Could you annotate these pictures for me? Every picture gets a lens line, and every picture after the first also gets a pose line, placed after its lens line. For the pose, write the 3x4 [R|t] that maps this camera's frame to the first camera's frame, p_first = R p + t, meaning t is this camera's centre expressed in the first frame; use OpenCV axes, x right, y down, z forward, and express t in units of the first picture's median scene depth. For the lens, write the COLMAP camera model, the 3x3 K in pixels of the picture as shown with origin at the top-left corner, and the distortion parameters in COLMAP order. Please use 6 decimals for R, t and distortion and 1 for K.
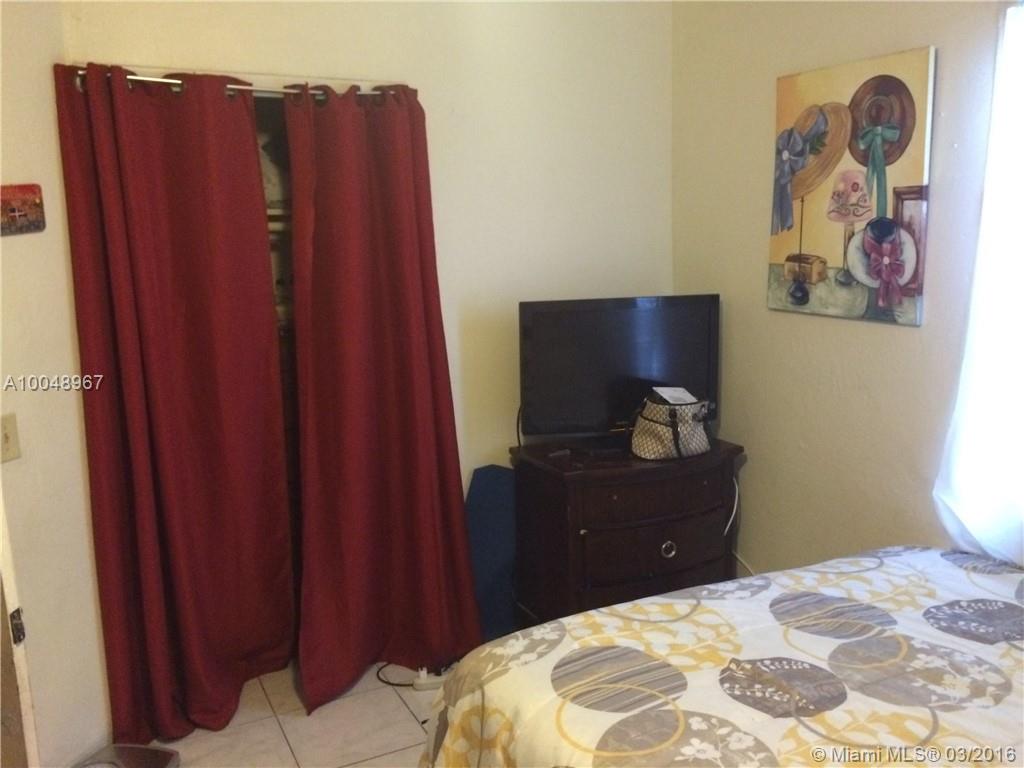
lens RADIAL K [[872.3, 0, 521.3], [0, 872.3, 385.9], [0, 0, 1]] dist [0.064339, -0.090812]
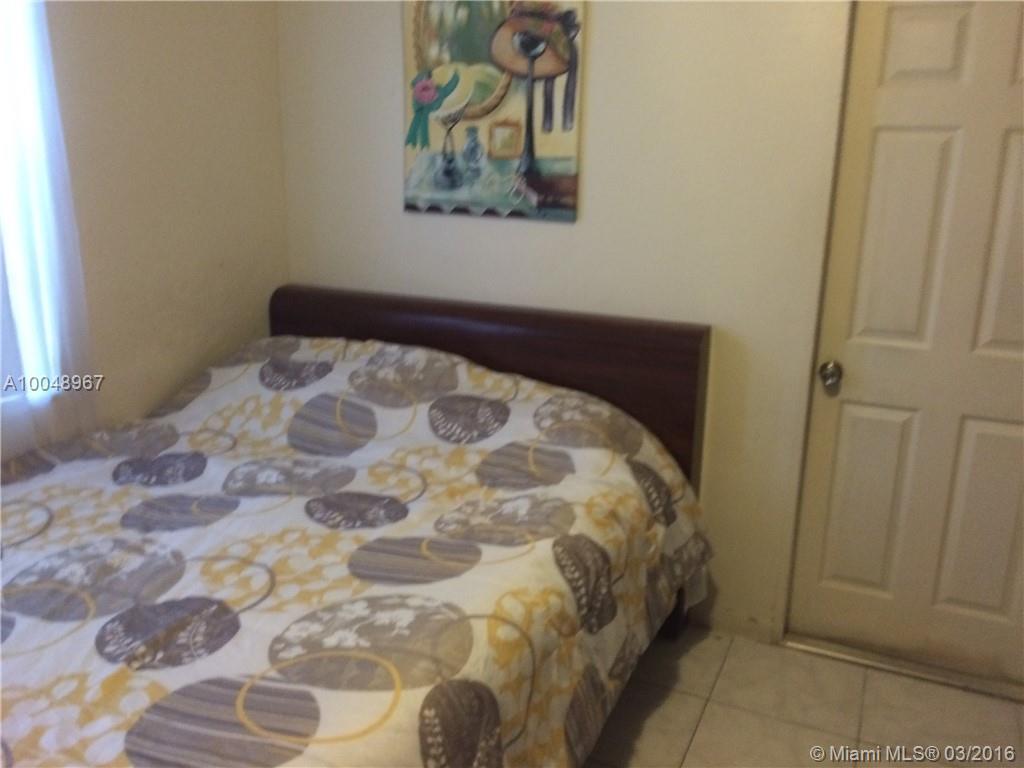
lens RADIAL K [[872.3, 0, 521.6], [0, 872.3, 389.2], [0, 0, 1]] dist [0.064339, -0.090812]
pose [[-0.625657, -0.177941, 0.759533, -0.352211], [0.124061, 0.938550, 0.322074, -0.078254], [-0.770170, 0.295736, -0.565135, 0.755741]]
